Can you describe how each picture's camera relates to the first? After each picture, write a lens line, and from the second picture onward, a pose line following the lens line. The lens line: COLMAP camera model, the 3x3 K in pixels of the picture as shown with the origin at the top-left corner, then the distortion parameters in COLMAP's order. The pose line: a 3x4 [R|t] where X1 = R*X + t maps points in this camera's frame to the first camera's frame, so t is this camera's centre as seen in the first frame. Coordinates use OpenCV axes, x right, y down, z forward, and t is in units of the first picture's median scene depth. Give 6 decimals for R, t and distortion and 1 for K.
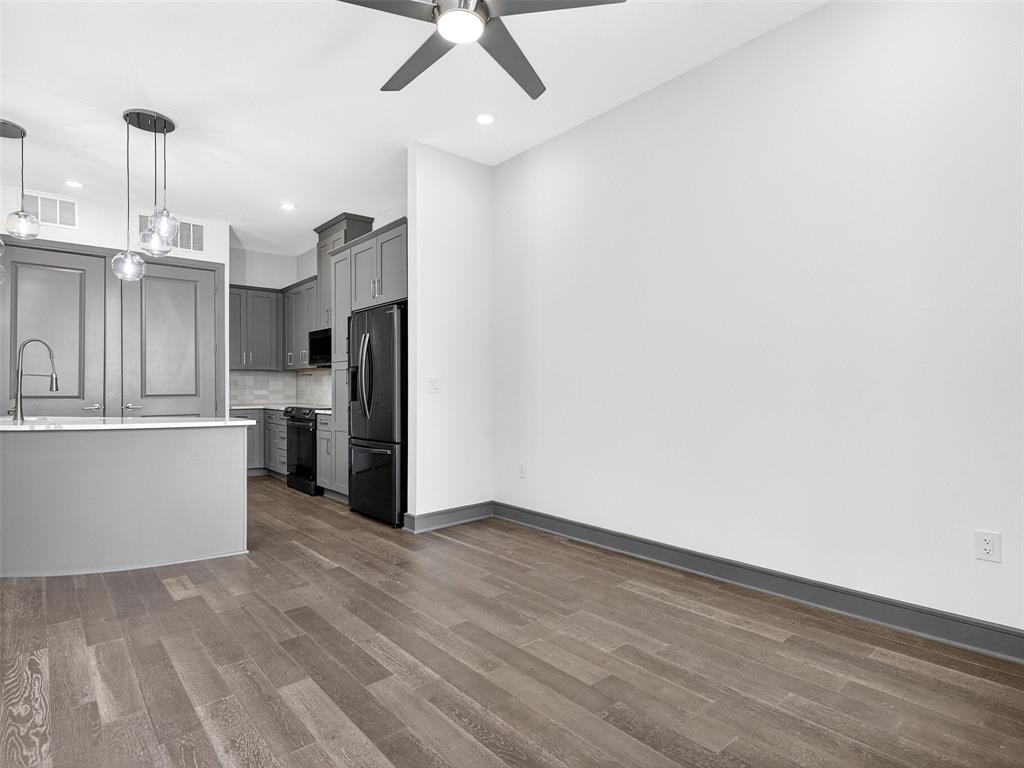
lens RADIAL K [[559.5, 0, 509.8], [0, 559.5, 385.8], [0, 0, 1]] dist [0.004443, -0.000411]
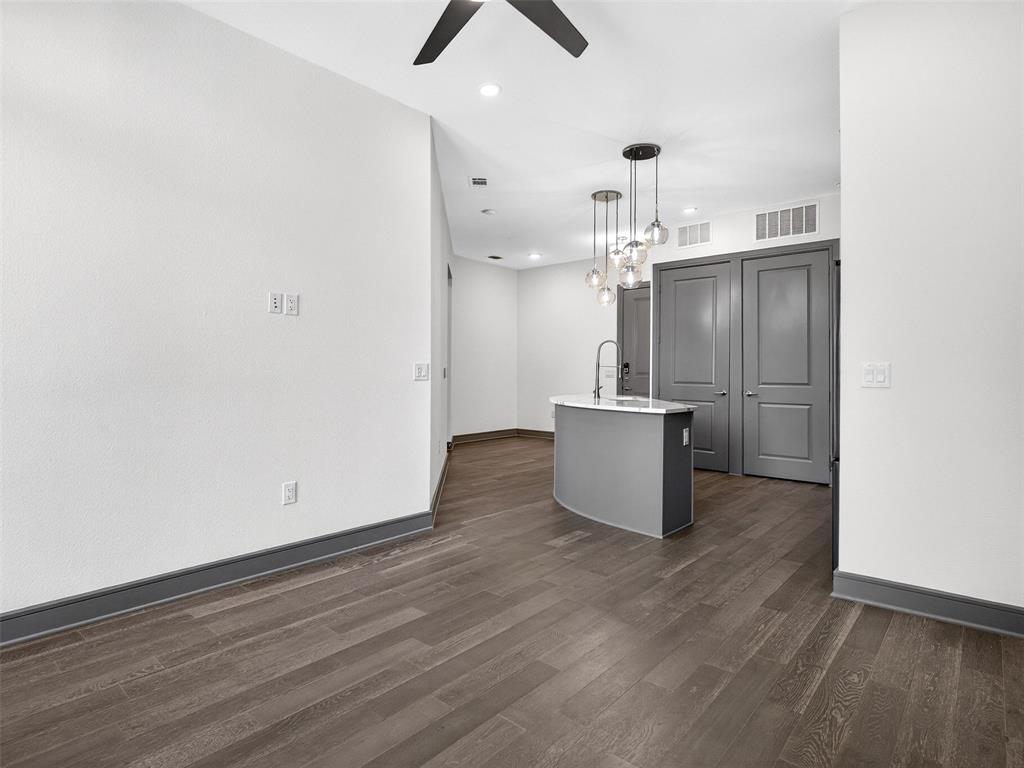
lens RADIAL K [[559.5, 0, 503.3], [0, 559.5, 365.8], [0, 0, 1]] dist [0.004443, -0.000411]
pose [[0.119309, -0.009821, -0.992809, 0.484938], [-0.002044, 0.999947, -0.010137, -0.006330], [0.992855, 0.003239, 0.119282, 0.555087]]
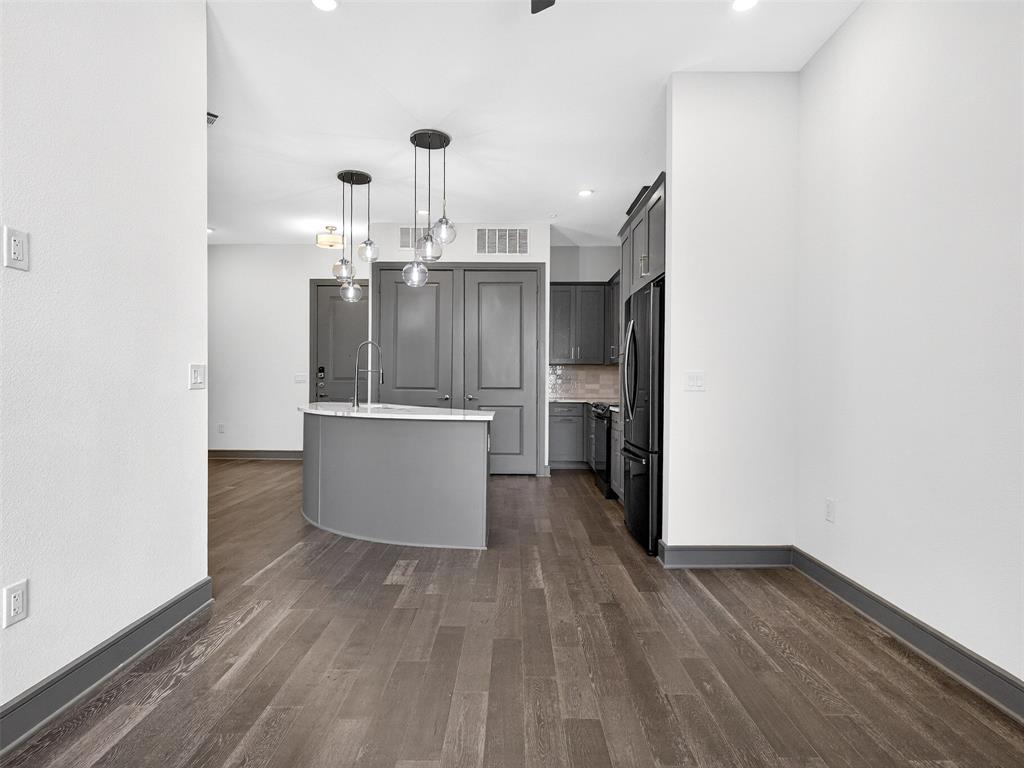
lens RADIAL K [[559.5, 0, 504.3], [0, 559.5, 384.1], [0, 0, 1]] dist [0.004443, -0.000411]
pose [[0.744196, 0.013015, -0.667835, 0.202370], [-0.006825, 0.999906, 0.011882, -0.006490], [0.667927, -0.004285, 0.744215, 0.268702]]
